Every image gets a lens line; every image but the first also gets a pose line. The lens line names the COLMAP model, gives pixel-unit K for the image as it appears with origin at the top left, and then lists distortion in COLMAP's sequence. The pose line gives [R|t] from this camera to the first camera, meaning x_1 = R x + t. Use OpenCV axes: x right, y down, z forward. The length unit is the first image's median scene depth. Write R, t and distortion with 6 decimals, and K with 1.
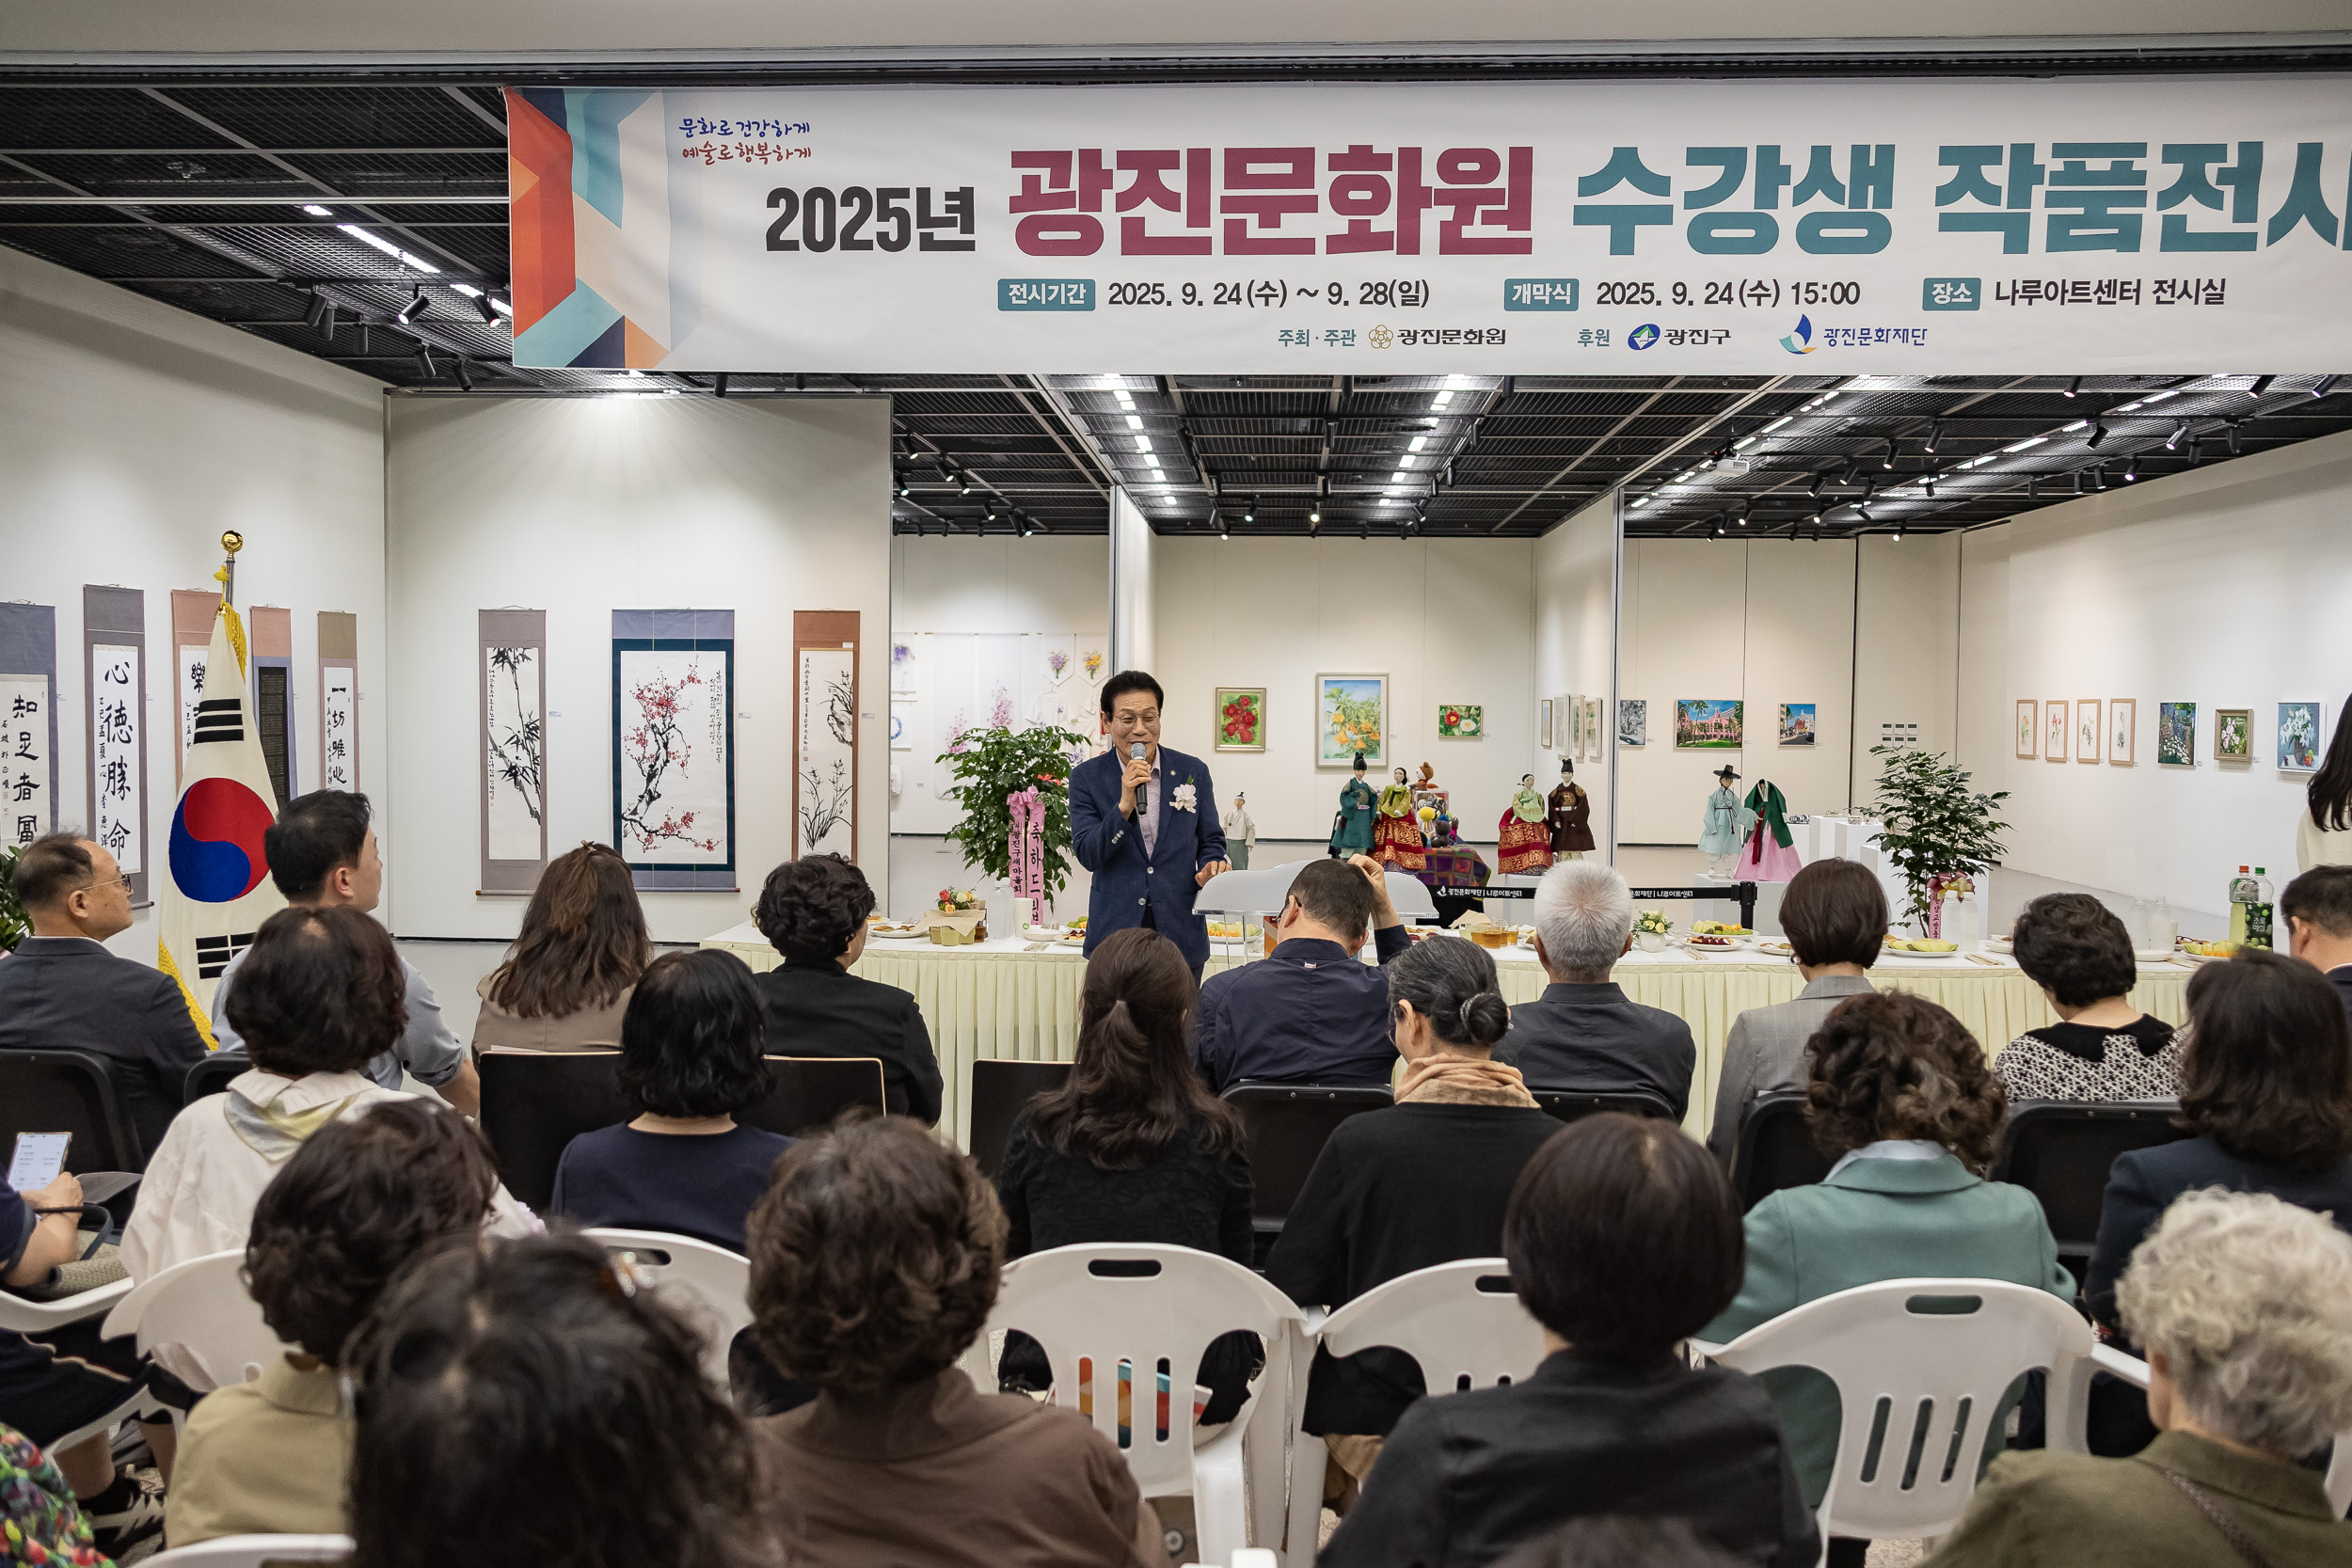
lens RADIAL K [[1867.6, 0, 1184.7], [0, 1867.6, 785.8], [0, 0, 1]] dist [-0.004861, 0.015559]
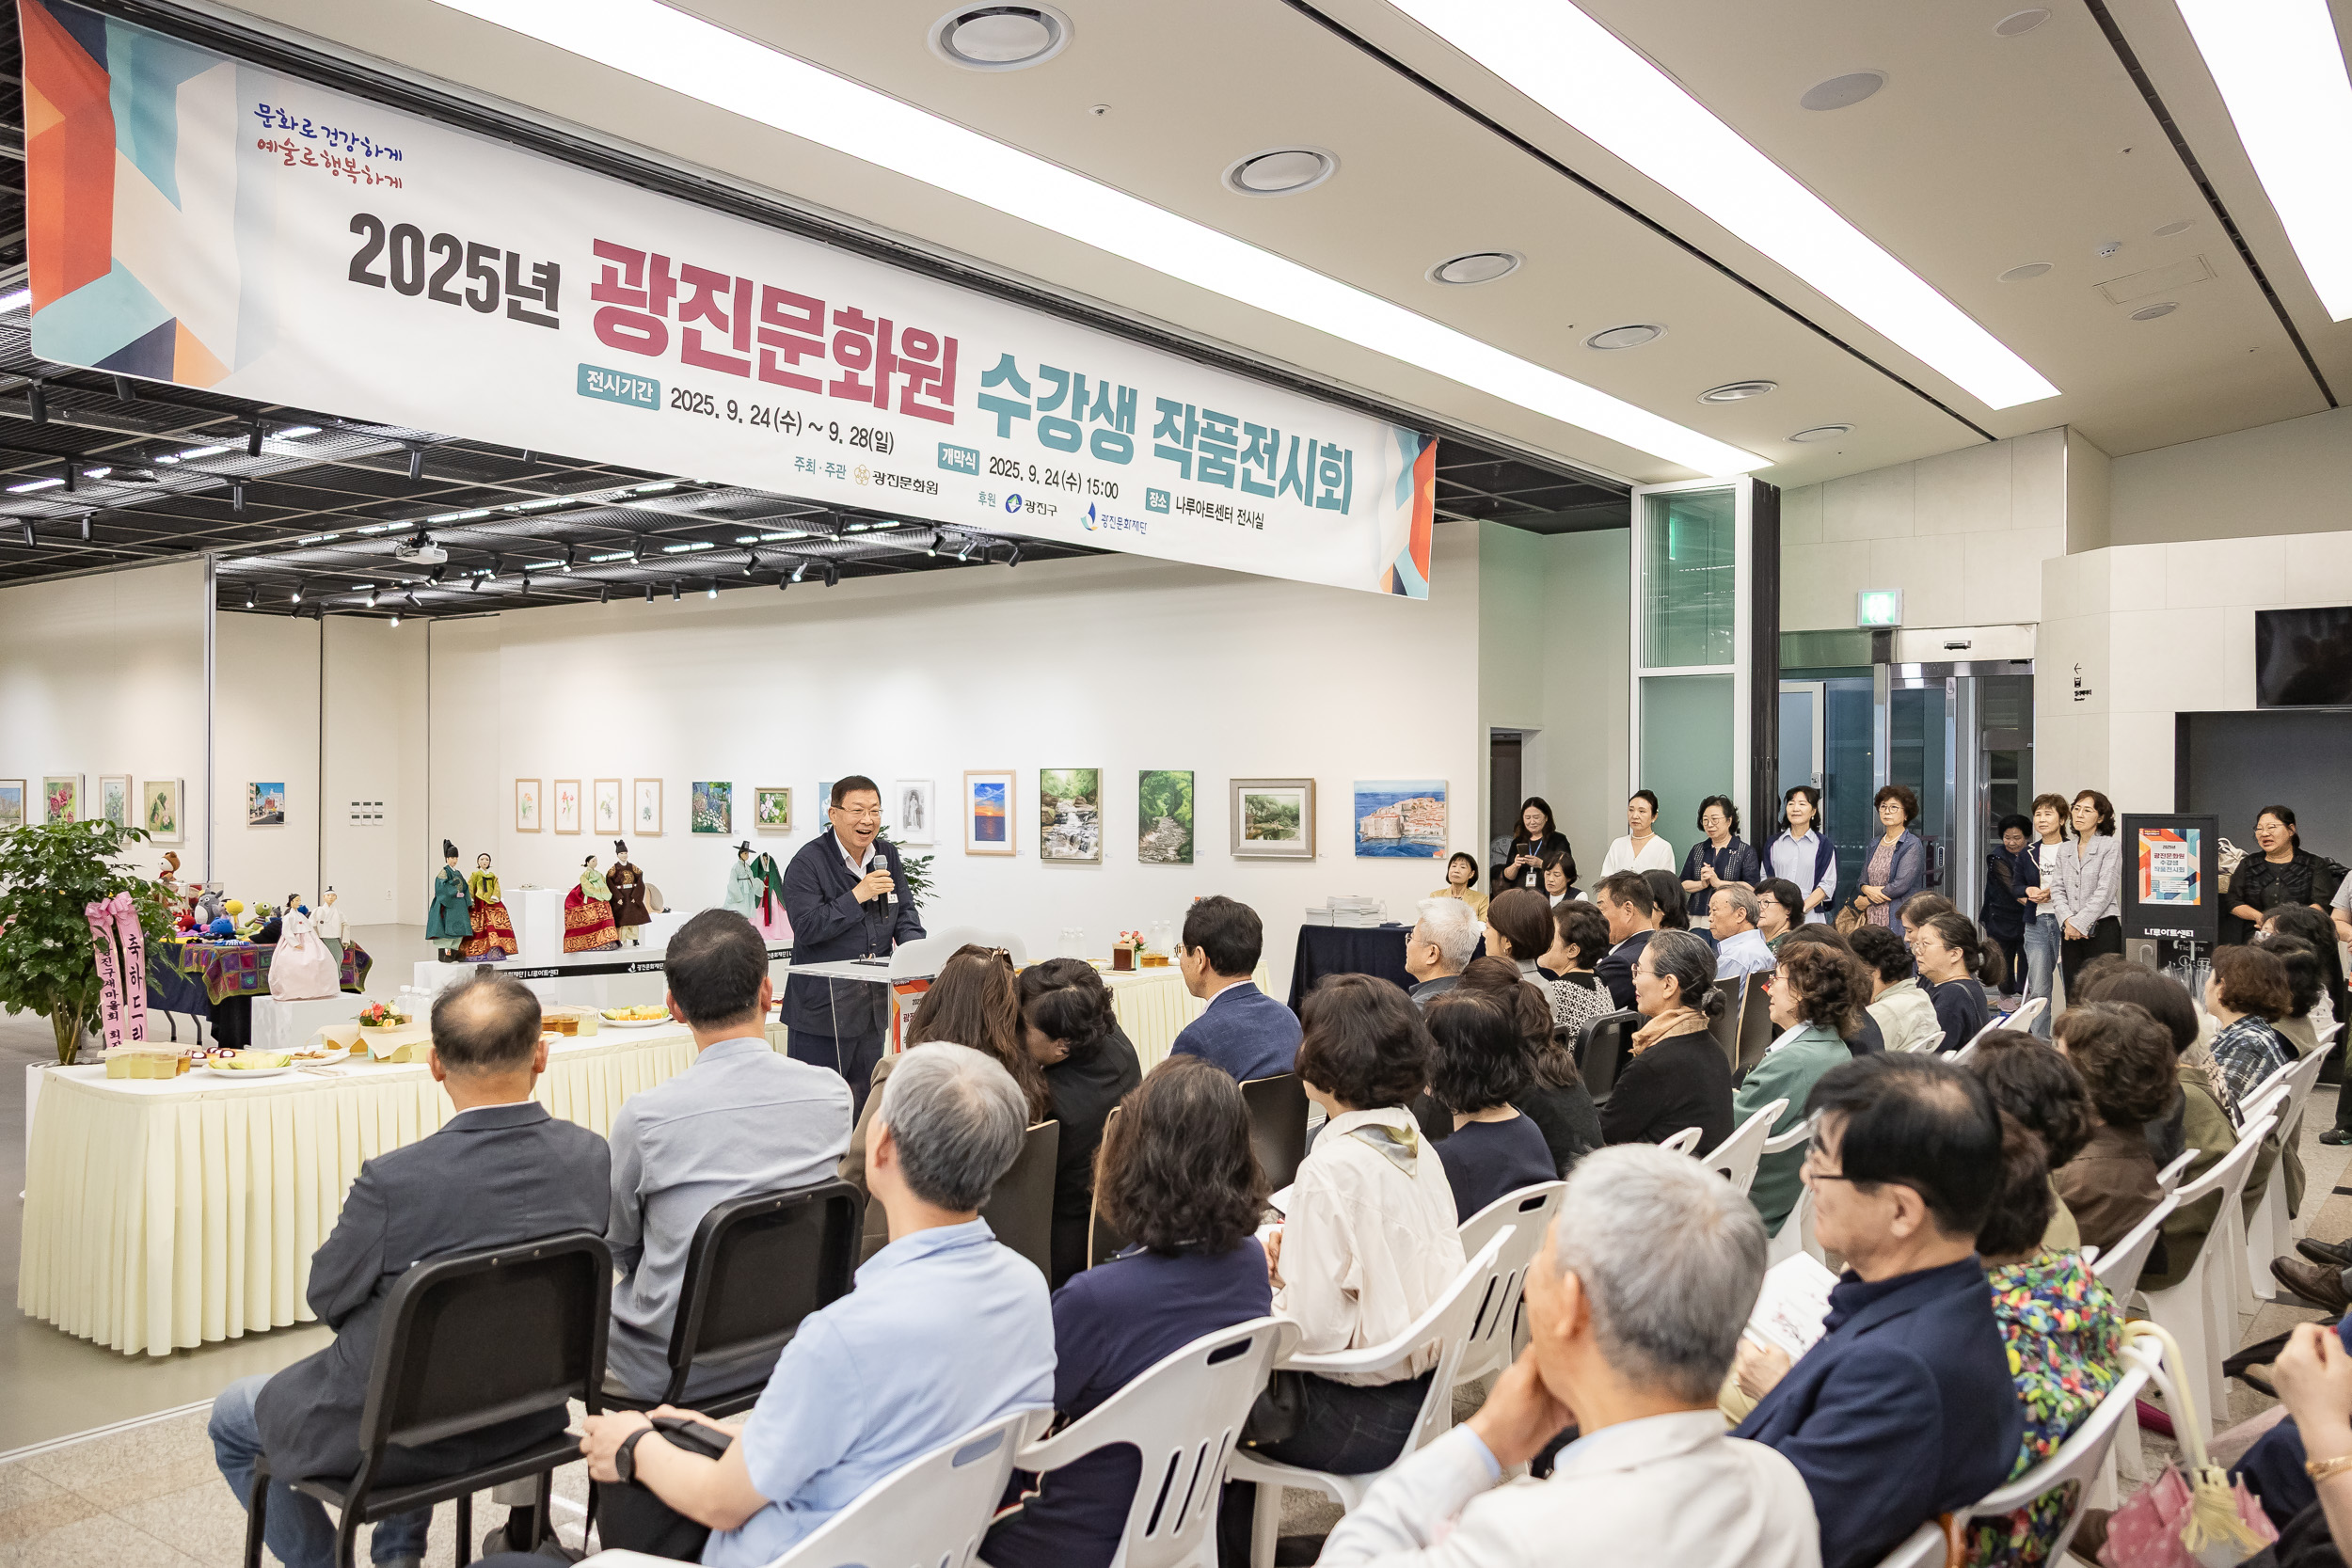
lens RADIAL K [[1864.4, 0, 1185.7], [0, 1864.4, 795.3], [0, 0, 1]] dist [-0.008974, 0.018286]
pose [[0.554952, -0.008984, 0.831834, -0.737607], [0.037082, 0.999215, -0.013948, -0.019469], [-0.831055, 0.038586, 0.554850, 0.202473]]
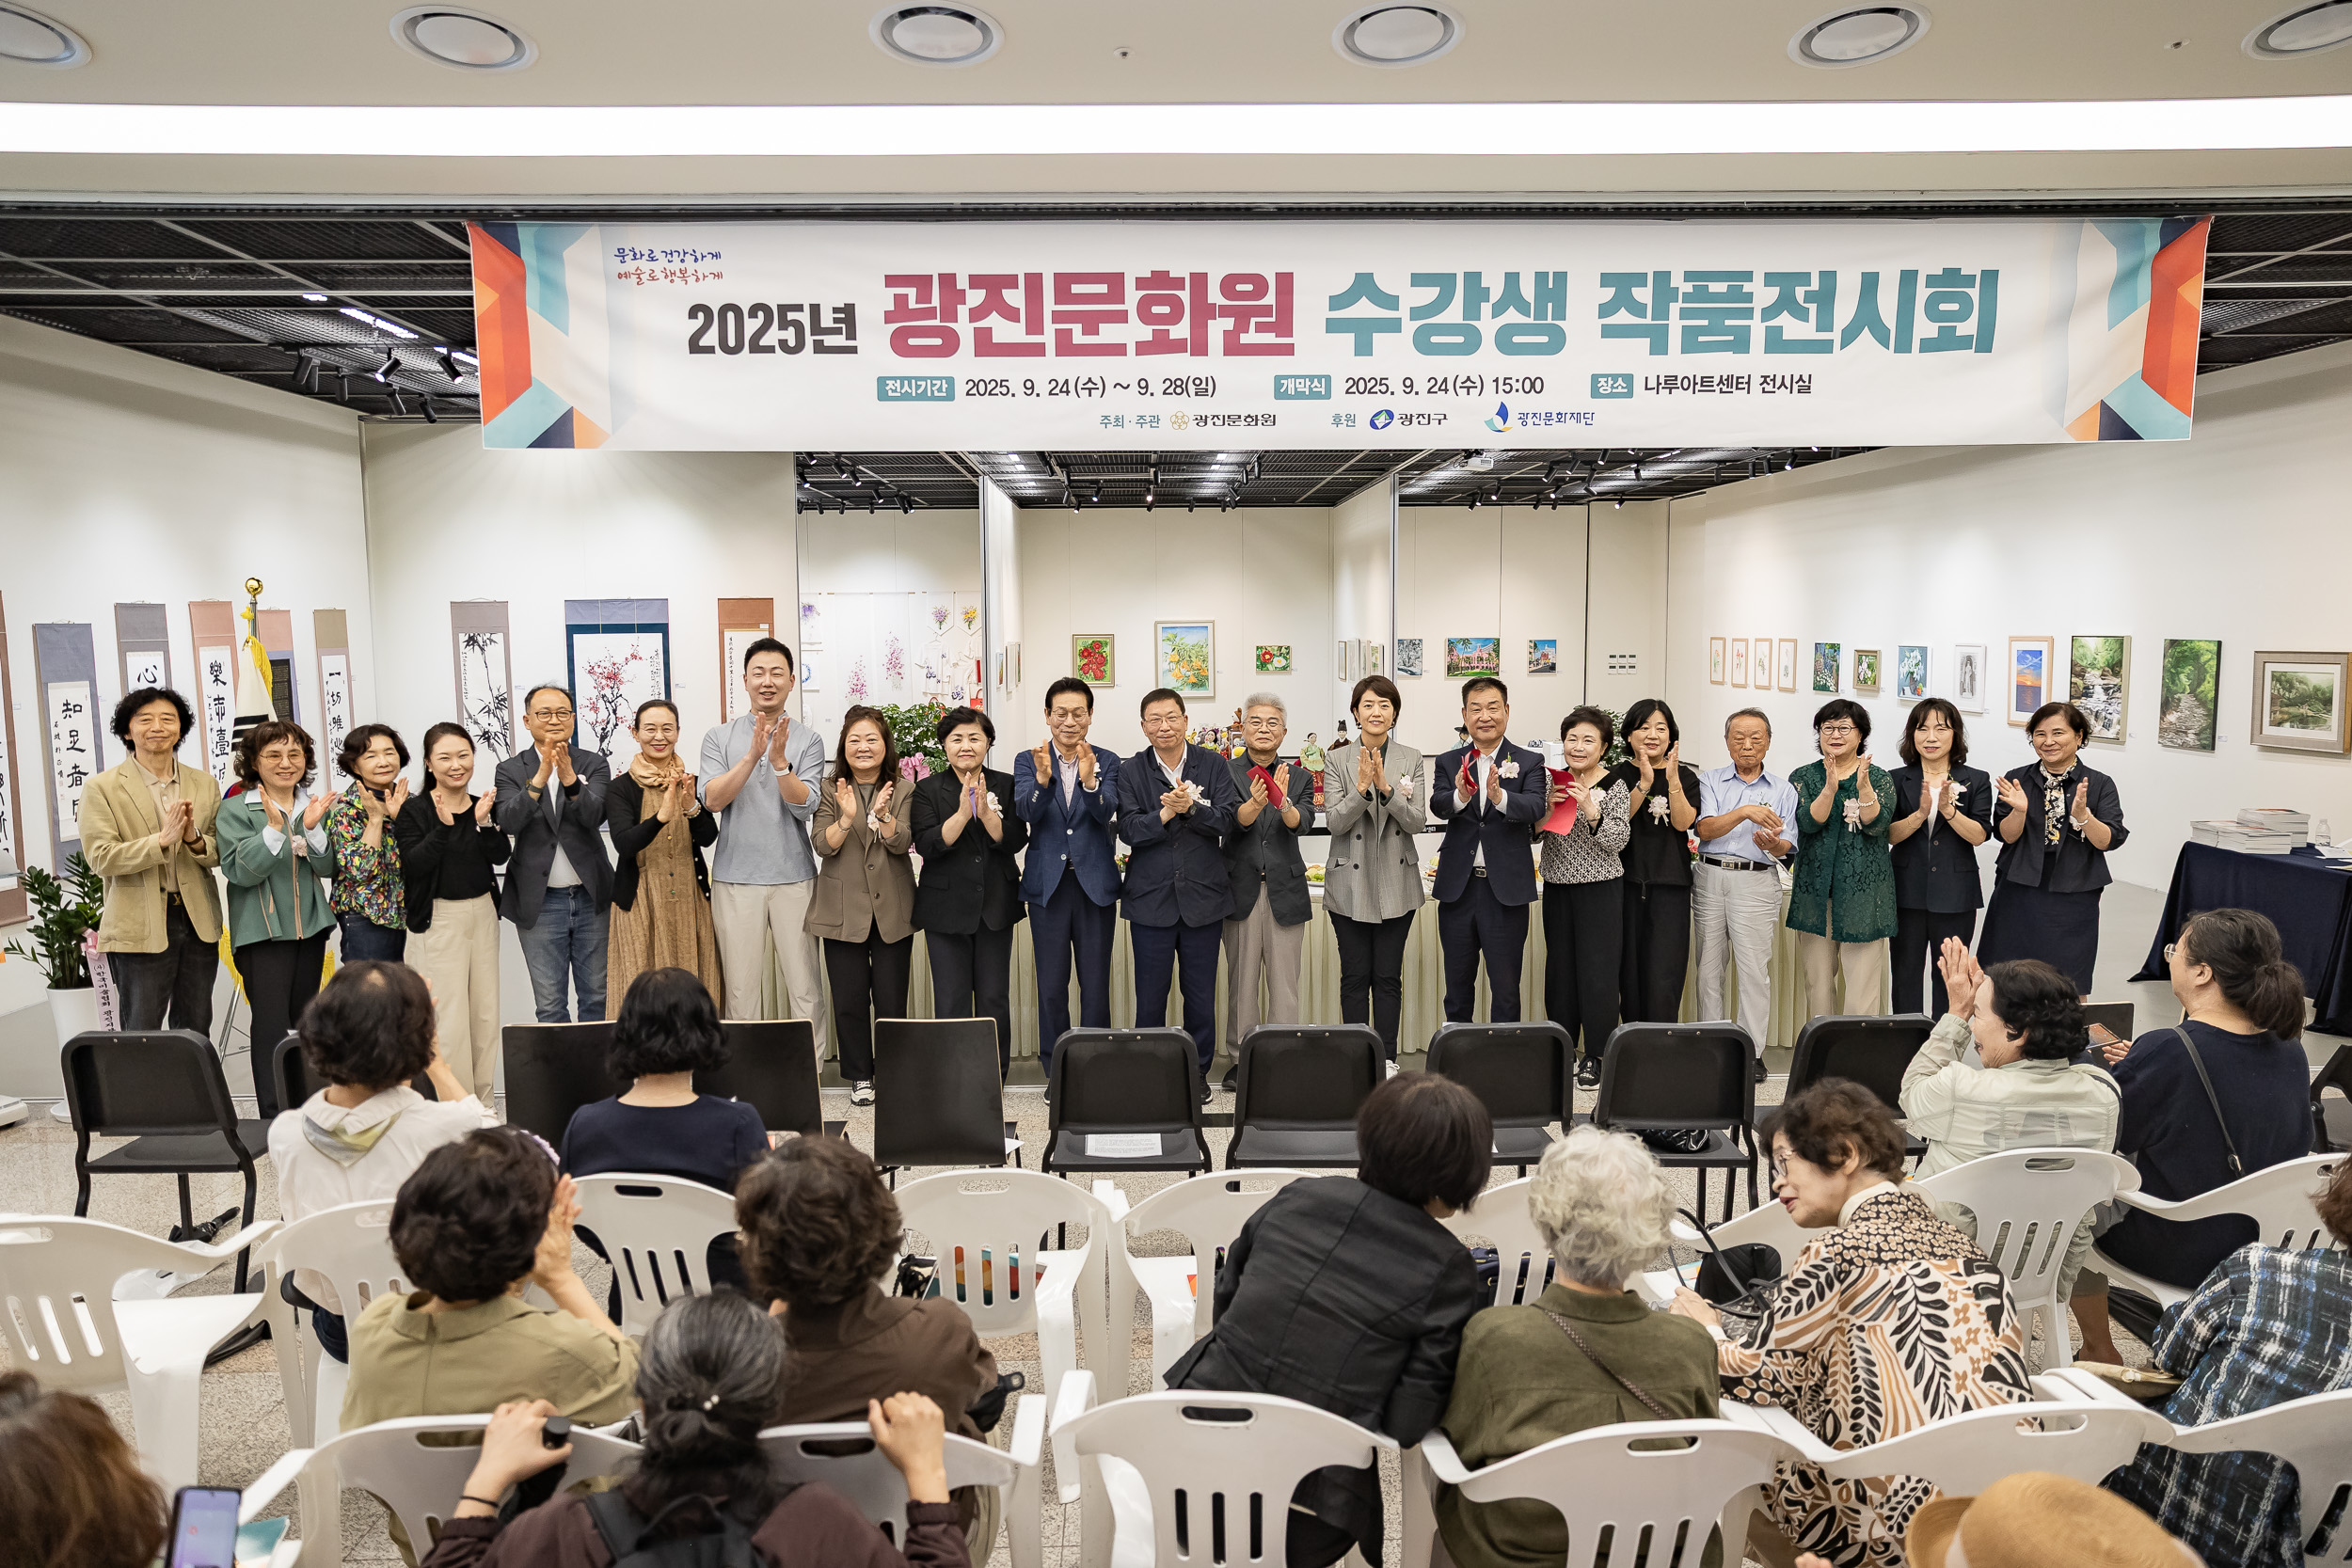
lens RADIAL K [[1574.1, 0, 1176.3], [0, 1574.1, 788.7], [0, 0, 1]] dist [-0.019917, 0.039191]
pose [[0.996809, -0.025885, 0.075507, 0.014489], [0.021122, 0.997777, 0.063208, -0.055696], [-0.076976, -0.061412, 0.995140, -0.092326]]
